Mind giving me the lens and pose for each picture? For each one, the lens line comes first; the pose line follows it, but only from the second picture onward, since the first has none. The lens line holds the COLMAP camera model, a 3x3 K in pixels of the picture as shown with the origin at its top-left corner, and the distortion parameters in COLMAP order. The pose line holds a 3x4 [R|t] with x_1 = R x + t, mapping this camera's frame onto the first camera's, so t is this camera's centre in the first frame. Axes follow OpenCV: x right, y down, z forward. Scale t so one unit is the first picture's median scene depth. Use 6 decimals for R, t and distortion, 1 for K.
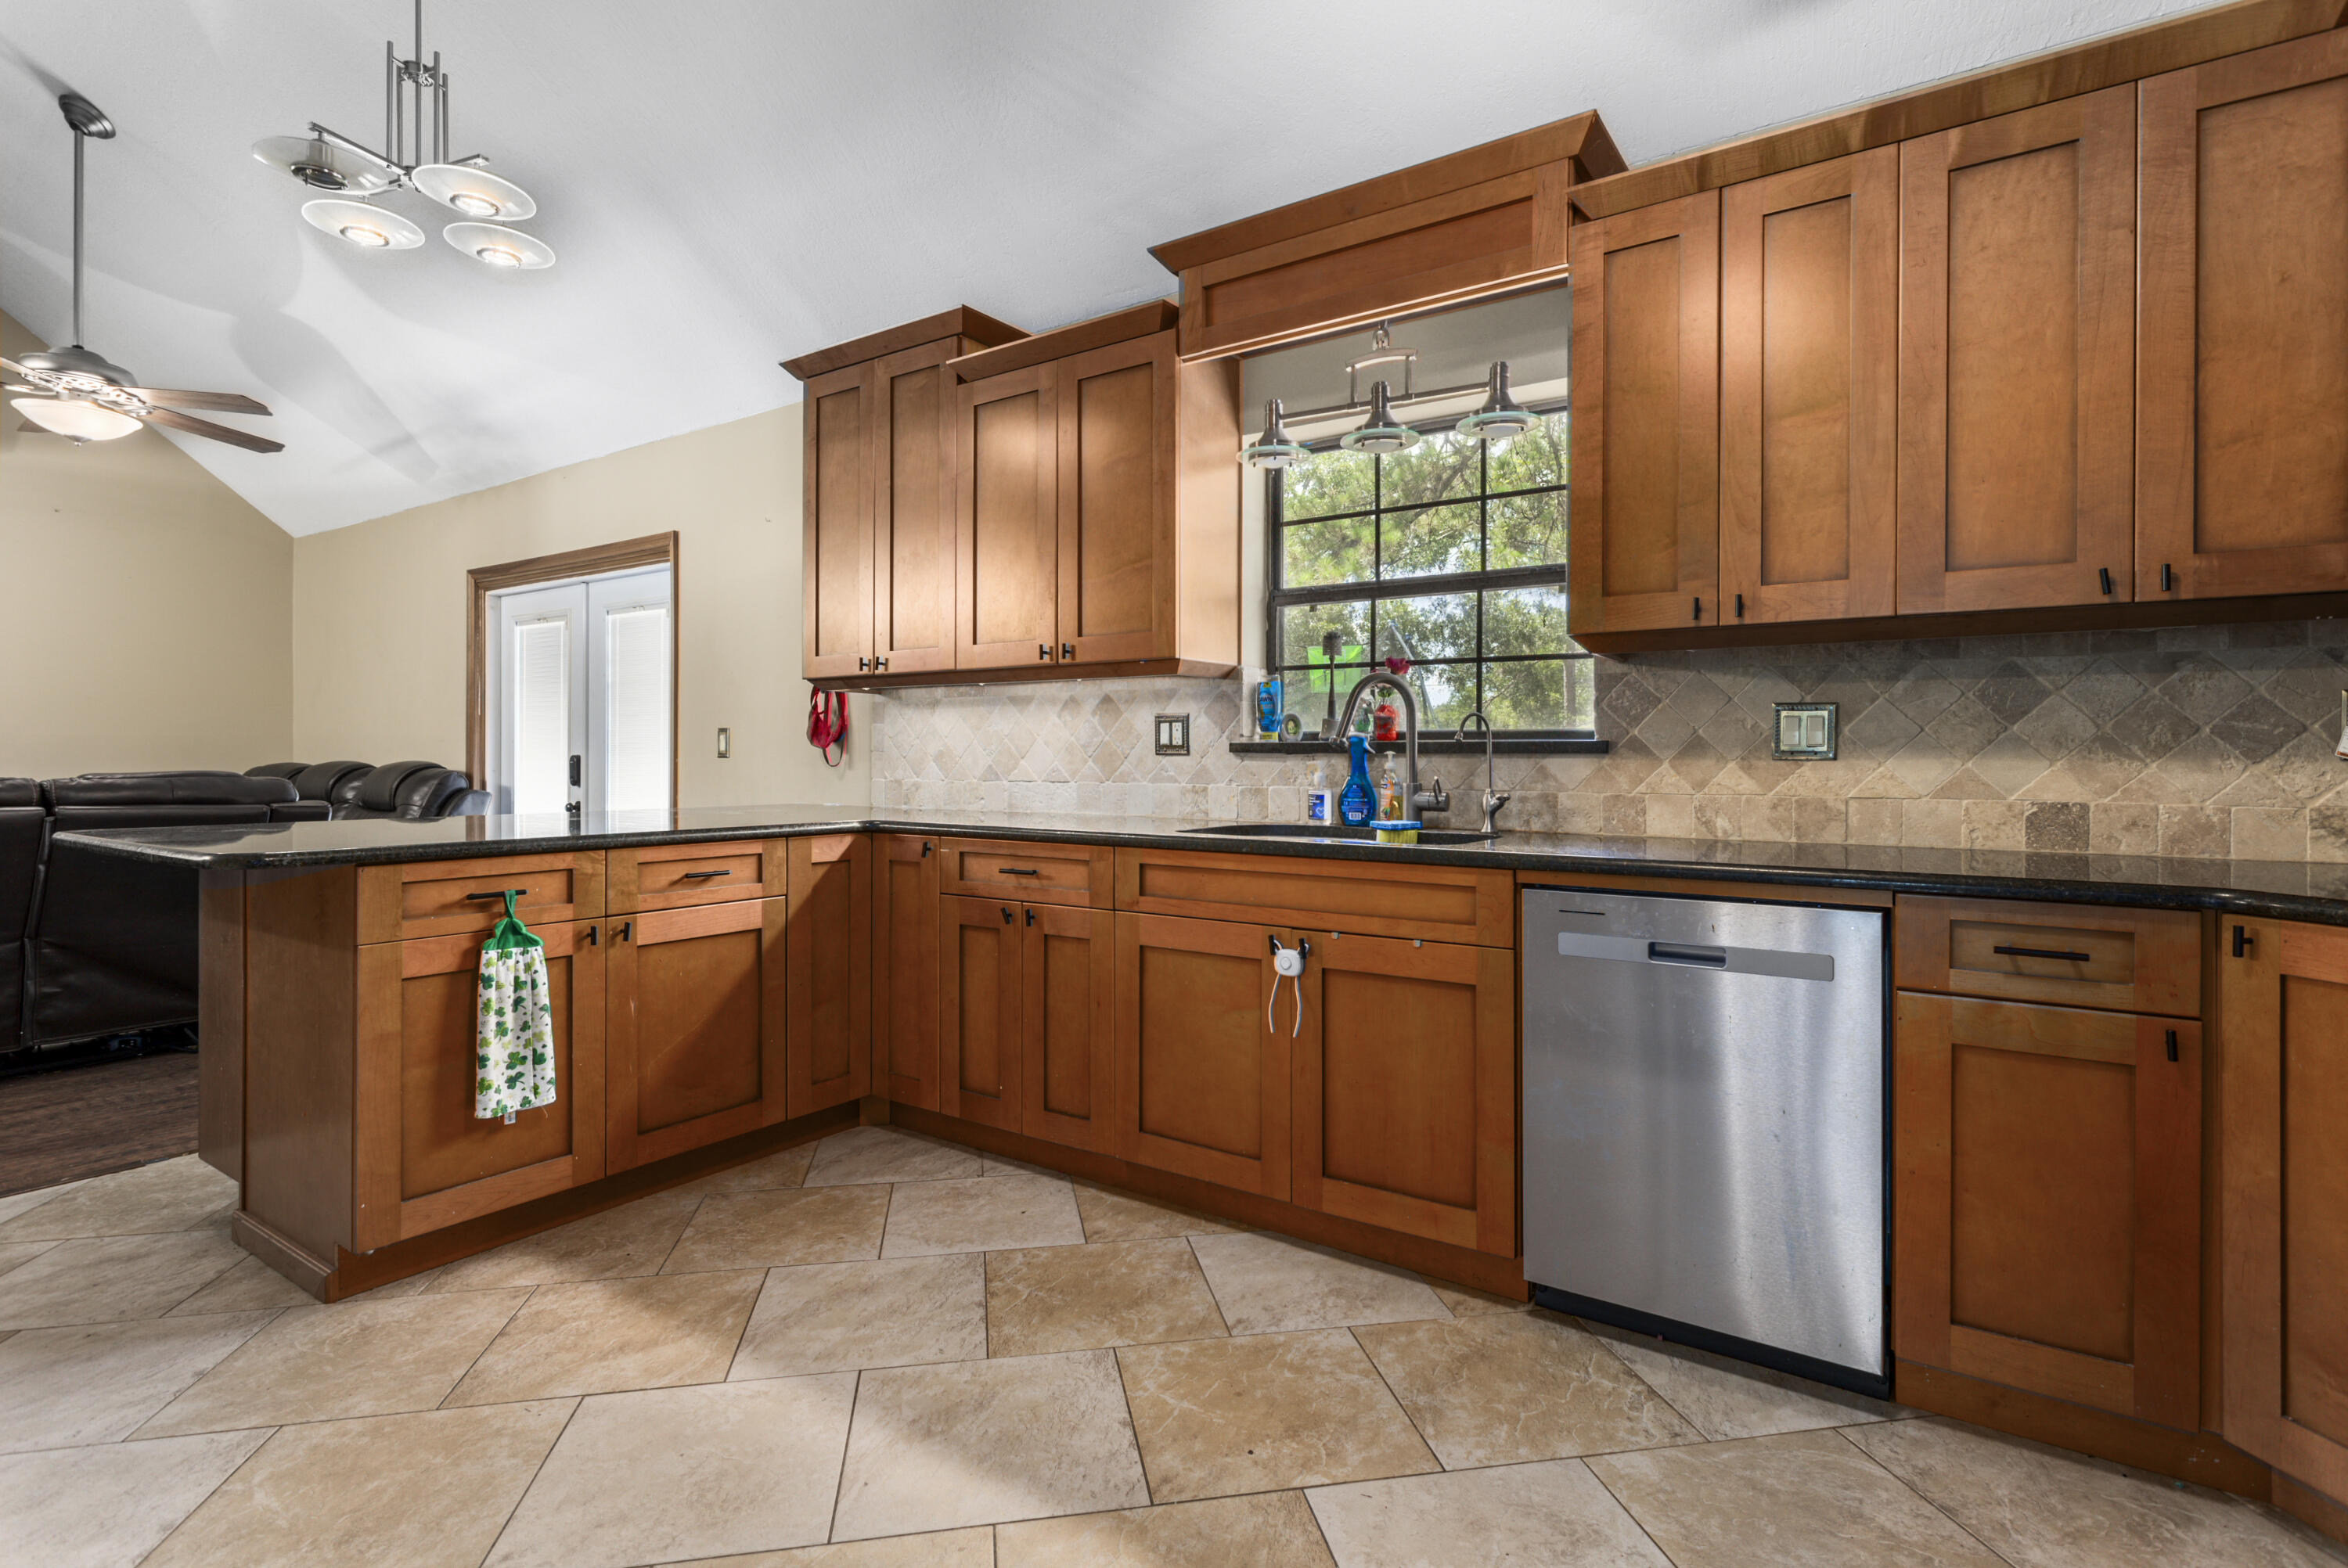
lens RADIAL K [[1123.8, 0, 1173.8], [0, 1123.8, 761.6], [0, 0, 1]] dist [0.002996, 0.000470]
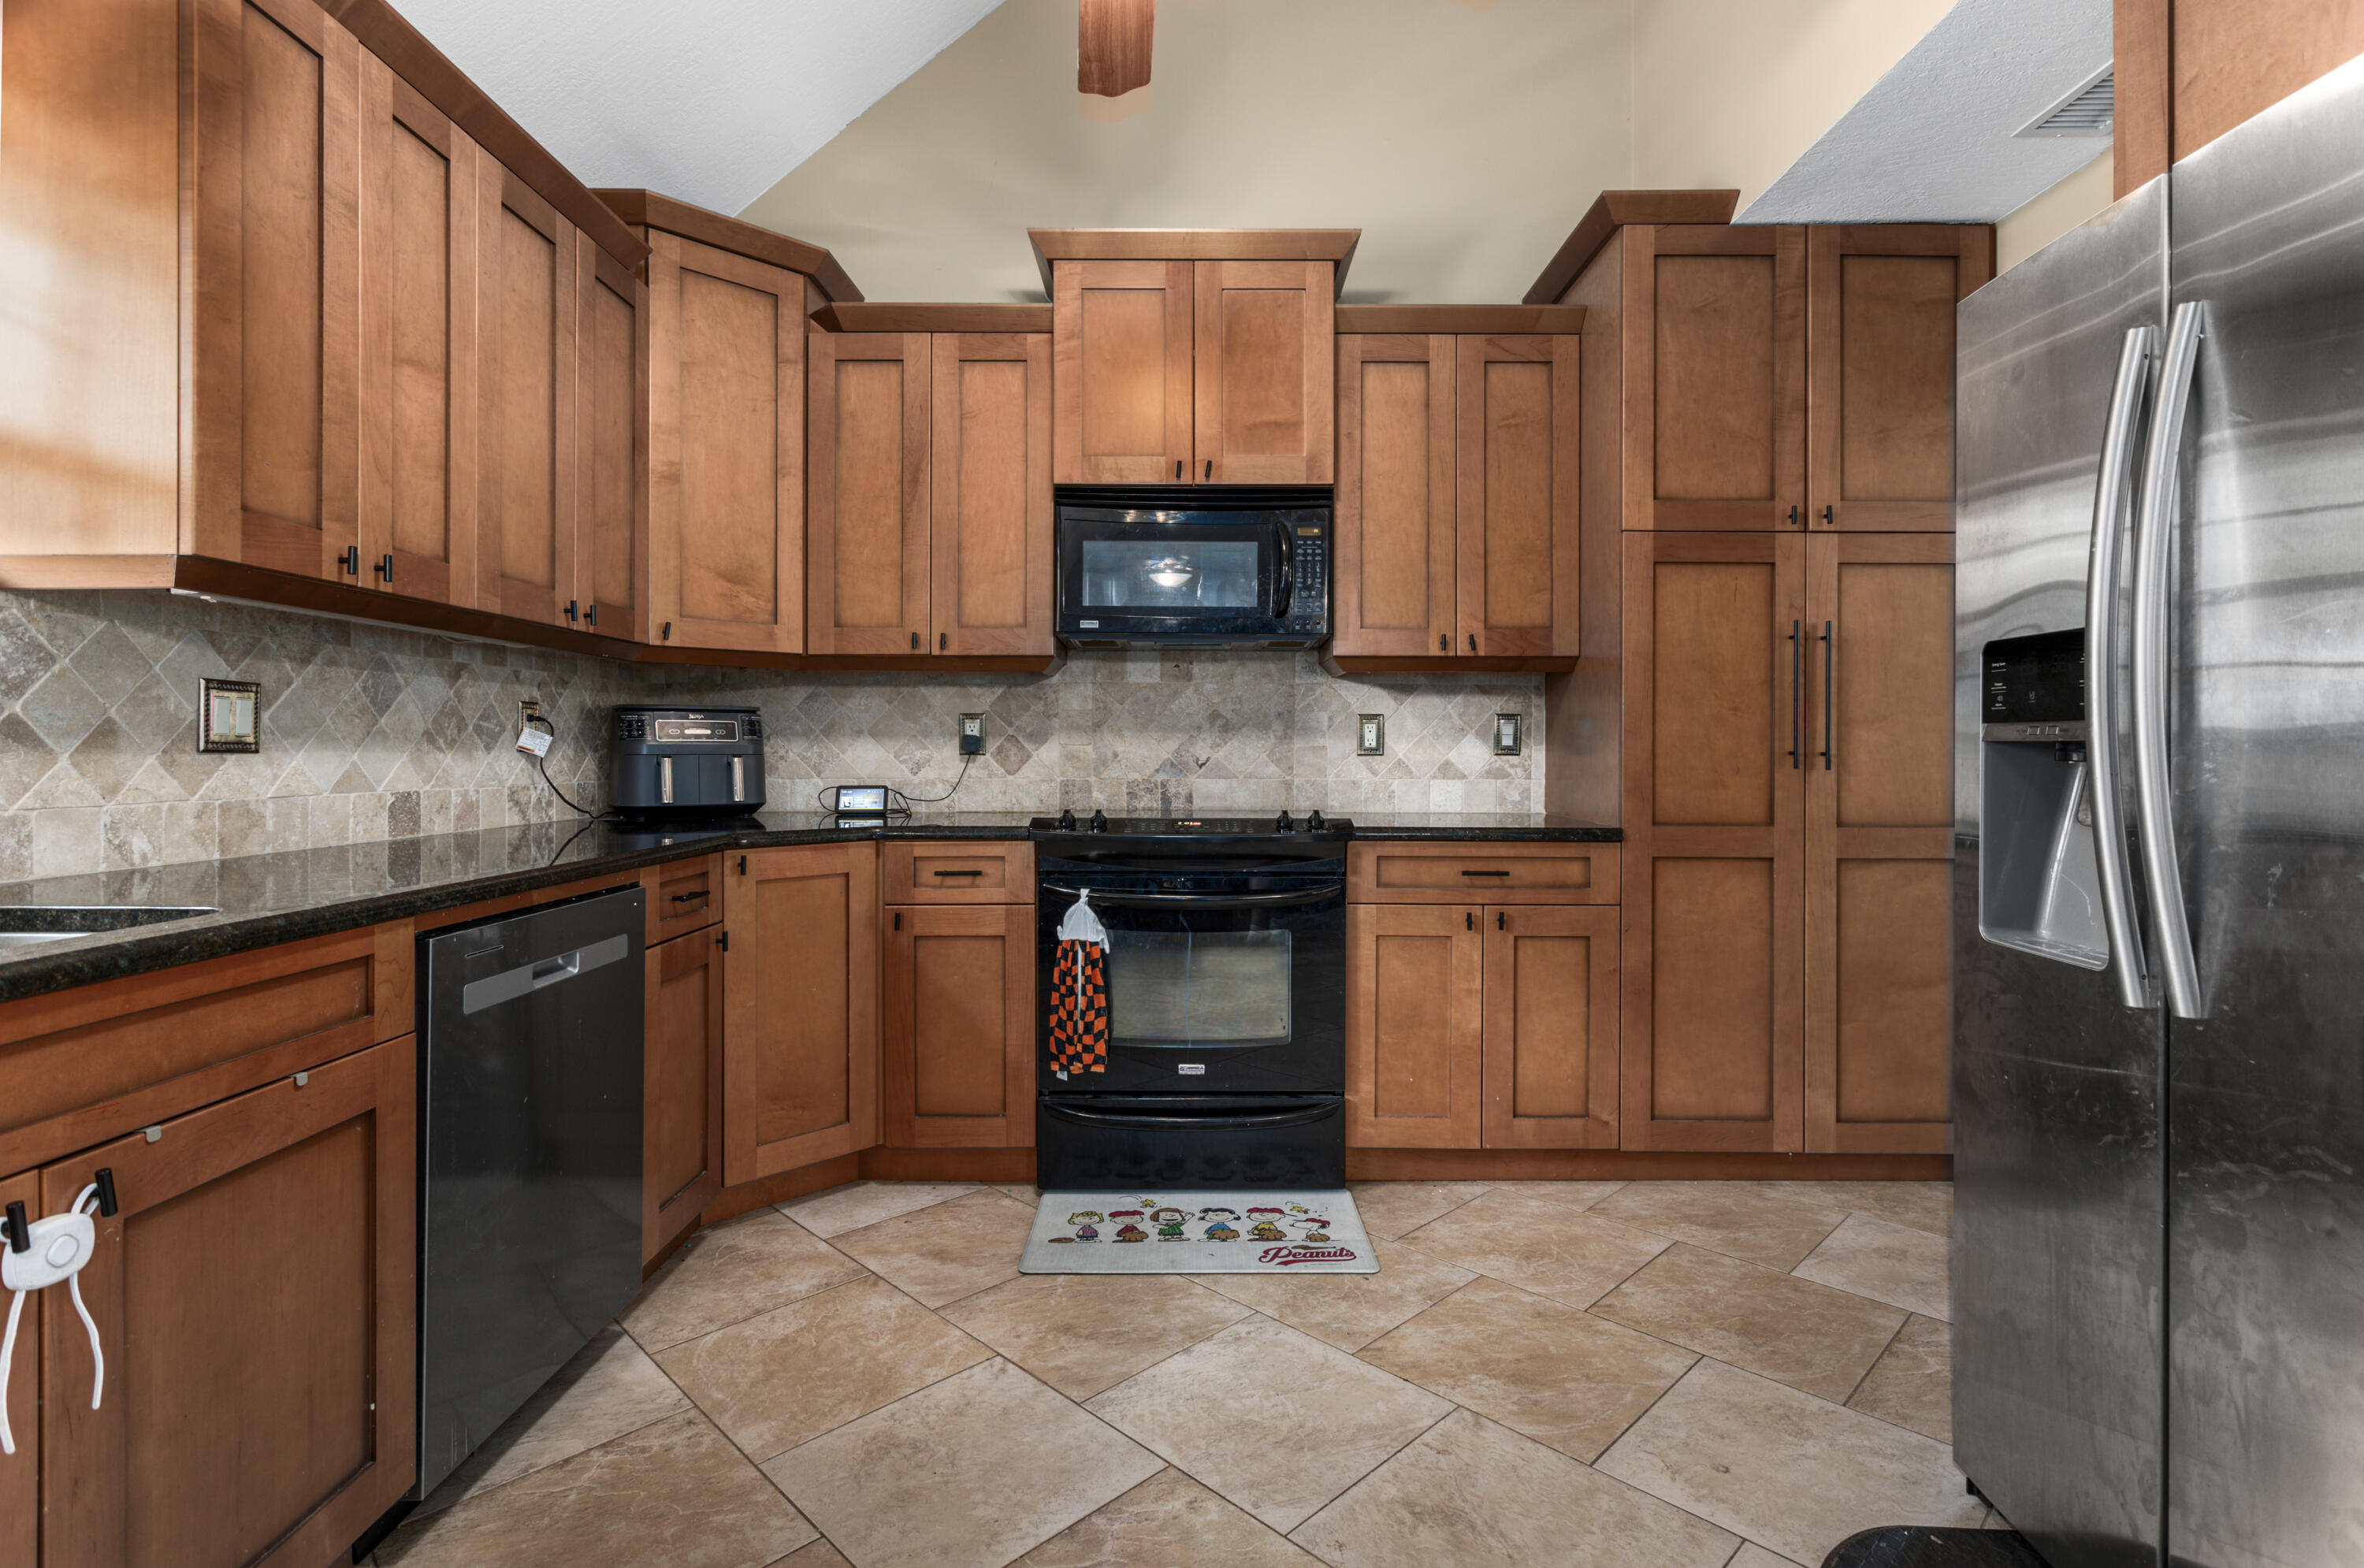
lens RADIAL K [[1131.5, 0, 1190.0], [0, 1131.5, 750.1], [0, 0, 1]] dist [0.002996, 0.000470]
pose [[-0.562477, -0.002867, 0.826808, -0.497535], [-0.001063, 0.999996, 0.002744, -0.006720], [-0.826813, 0.000664, -0.562477, 0.925420]]
